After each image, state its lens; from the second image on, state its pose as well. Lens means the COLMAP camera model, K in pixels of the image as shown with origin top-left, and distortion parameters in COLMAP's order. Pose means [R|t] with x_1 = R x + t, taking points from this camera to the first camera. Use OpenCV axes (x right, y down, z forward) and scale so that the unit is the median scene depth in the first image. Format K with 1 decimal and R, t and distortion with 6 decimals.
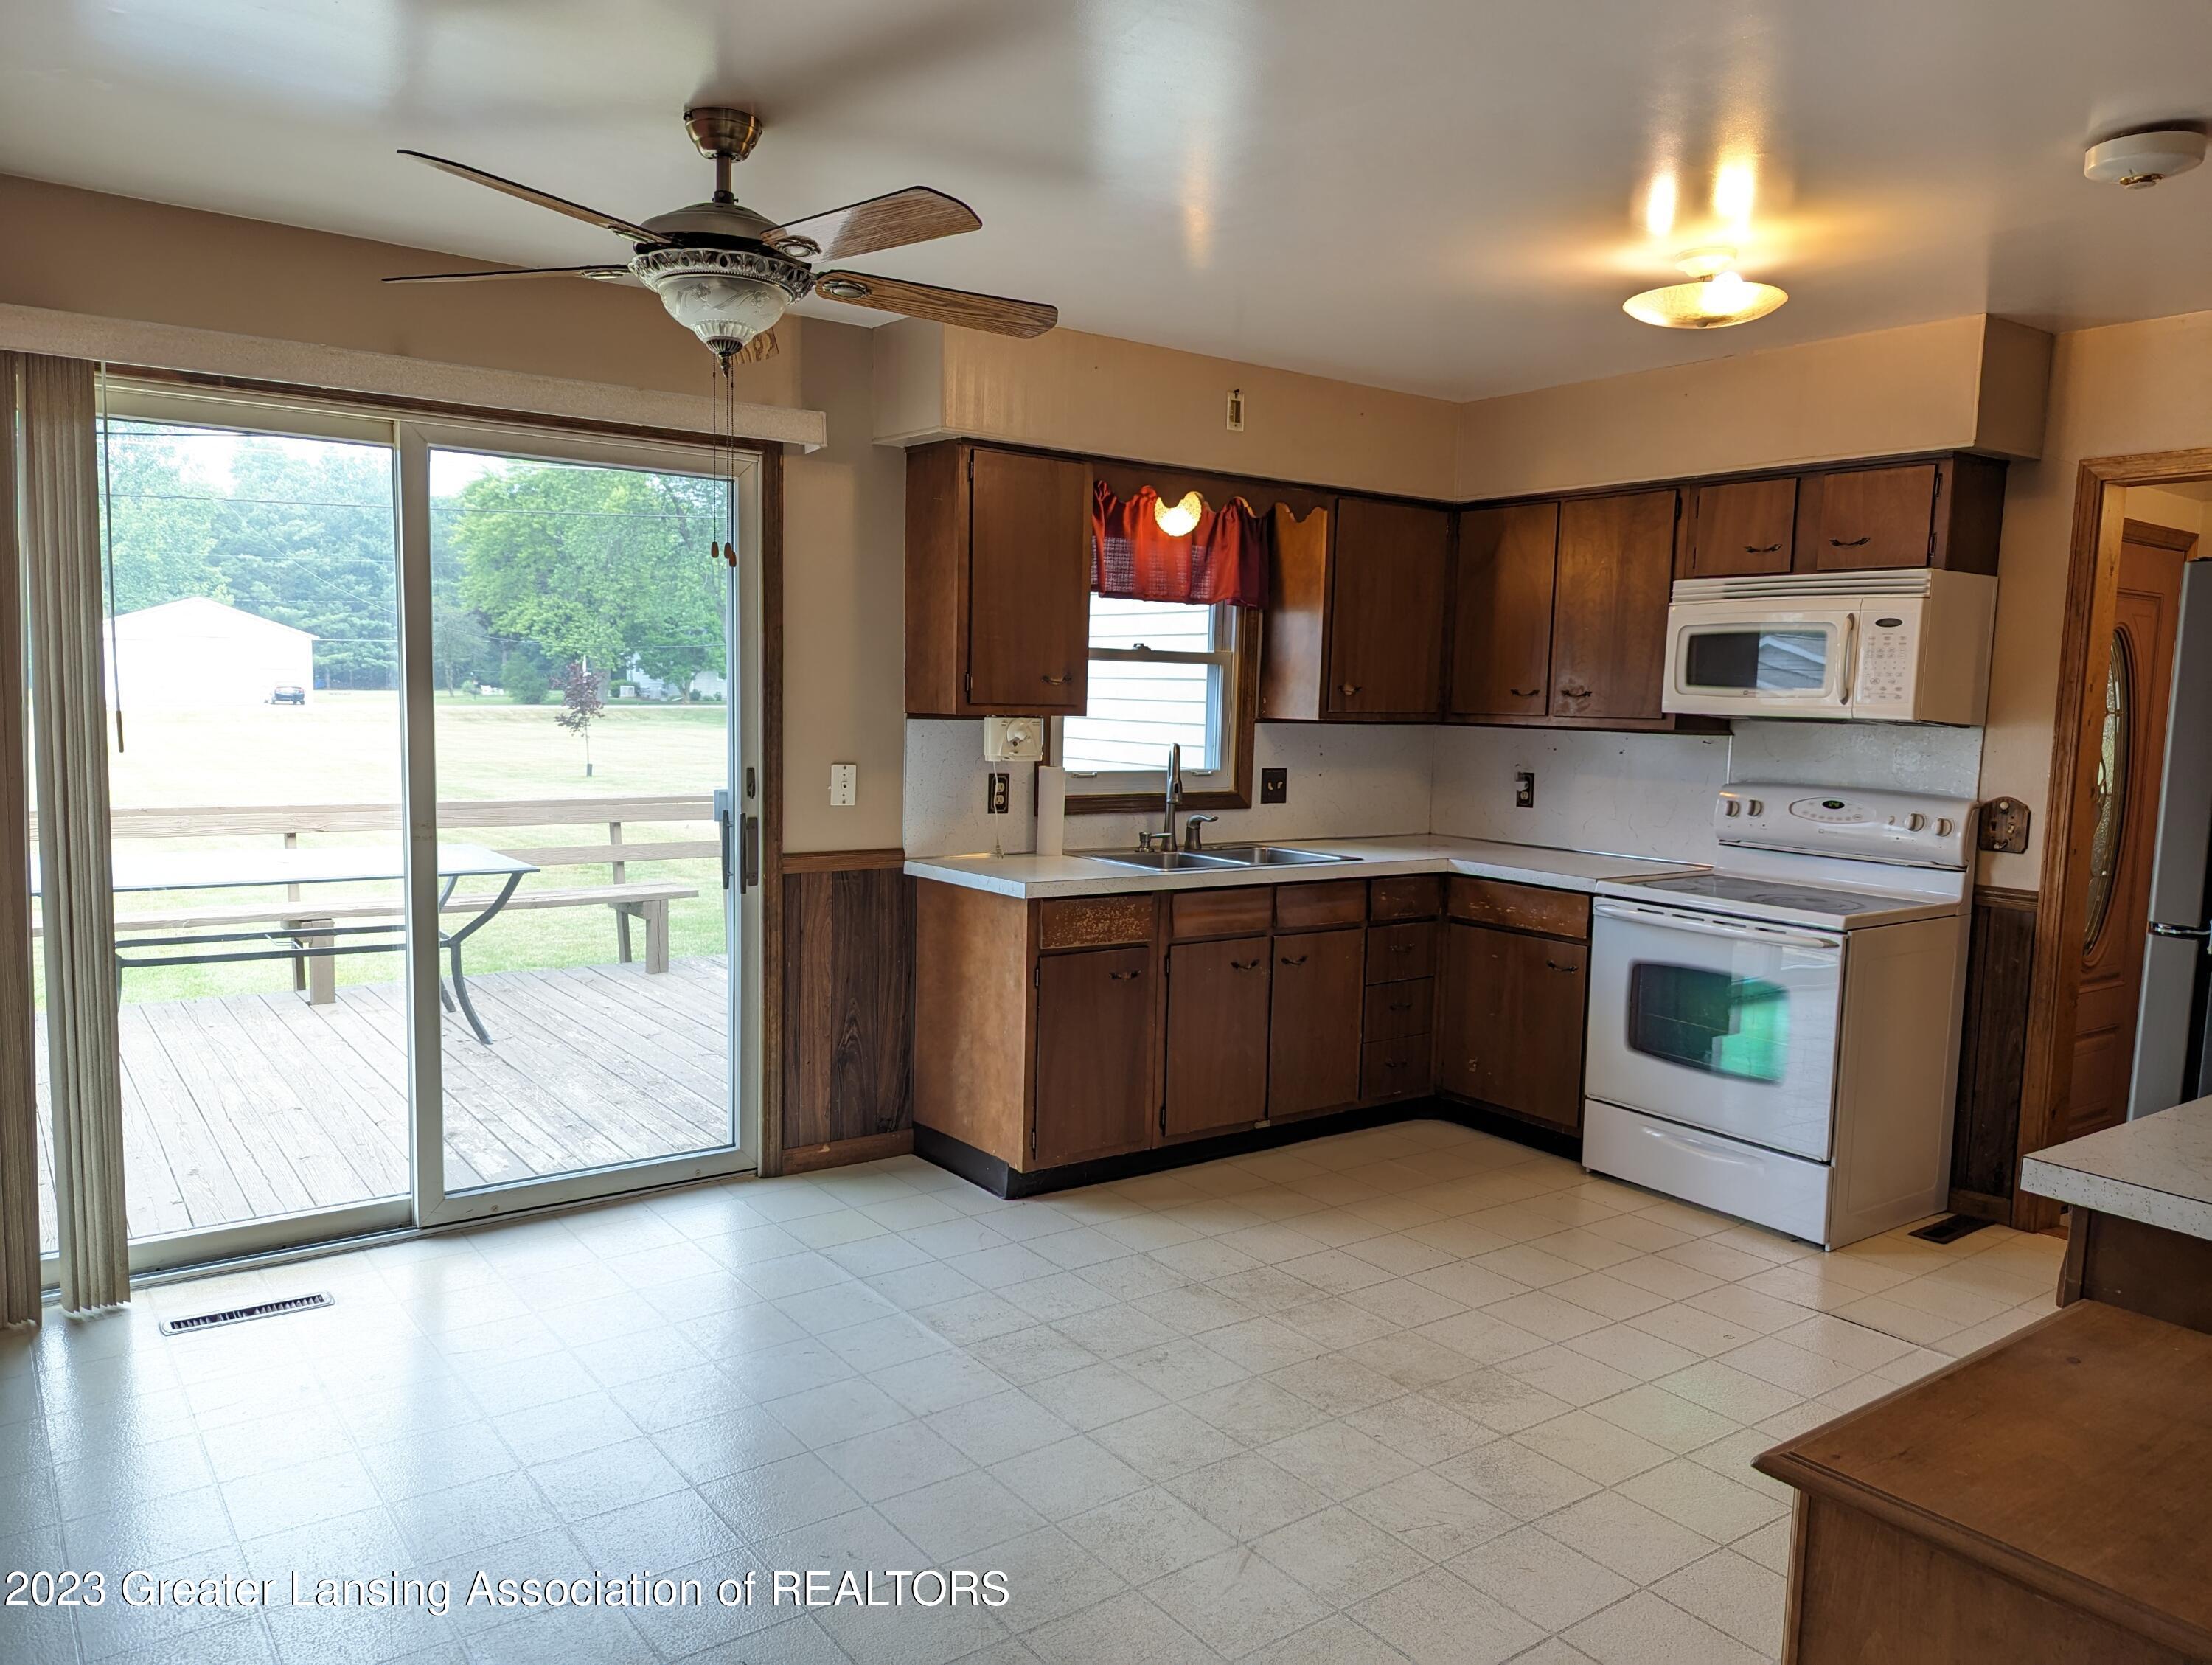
lens RADIAL K [[1575.4, 0, 1103.1], [0, 1575.4, 841.4], [0, 0, 1]] dist [0.004349, -0.000688]
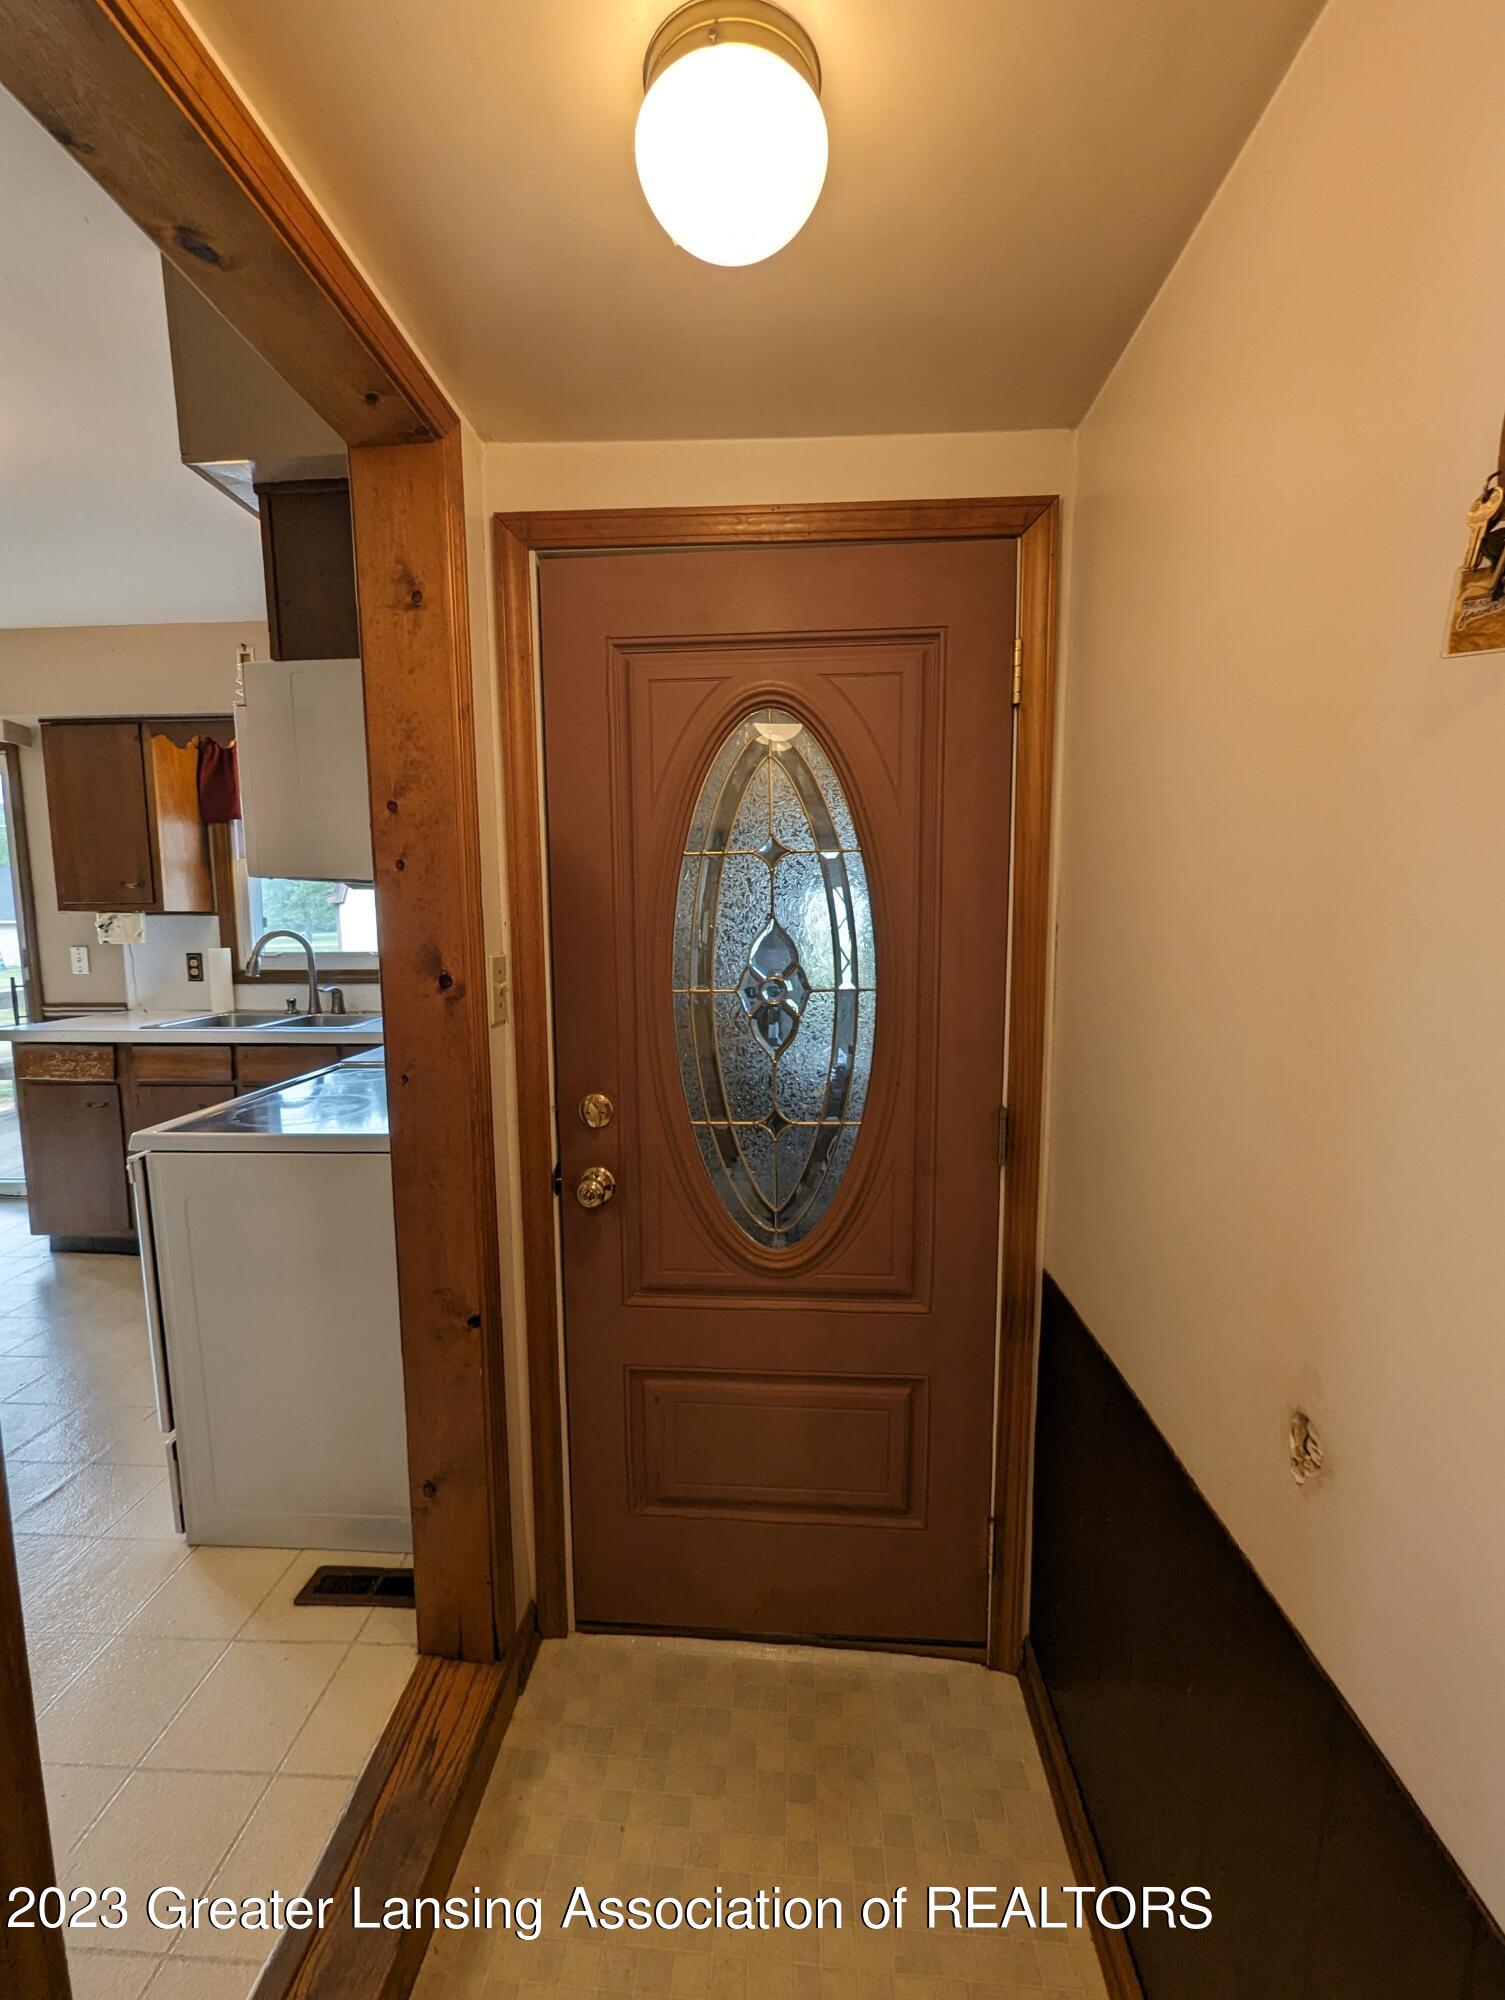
lens RADIAL K [[827.8, 0, 759.9], [0, 827.8, 999.1], [0, 0, 1]] dist [0.018233, -0.003323]
pose [[0.791603, 0.029030, -0.610346, 0.817462], [-0.032803, 0.999449, 0.004993, -0.023184], [0.610155, 0.016069, 0.792119, 0.730283]]
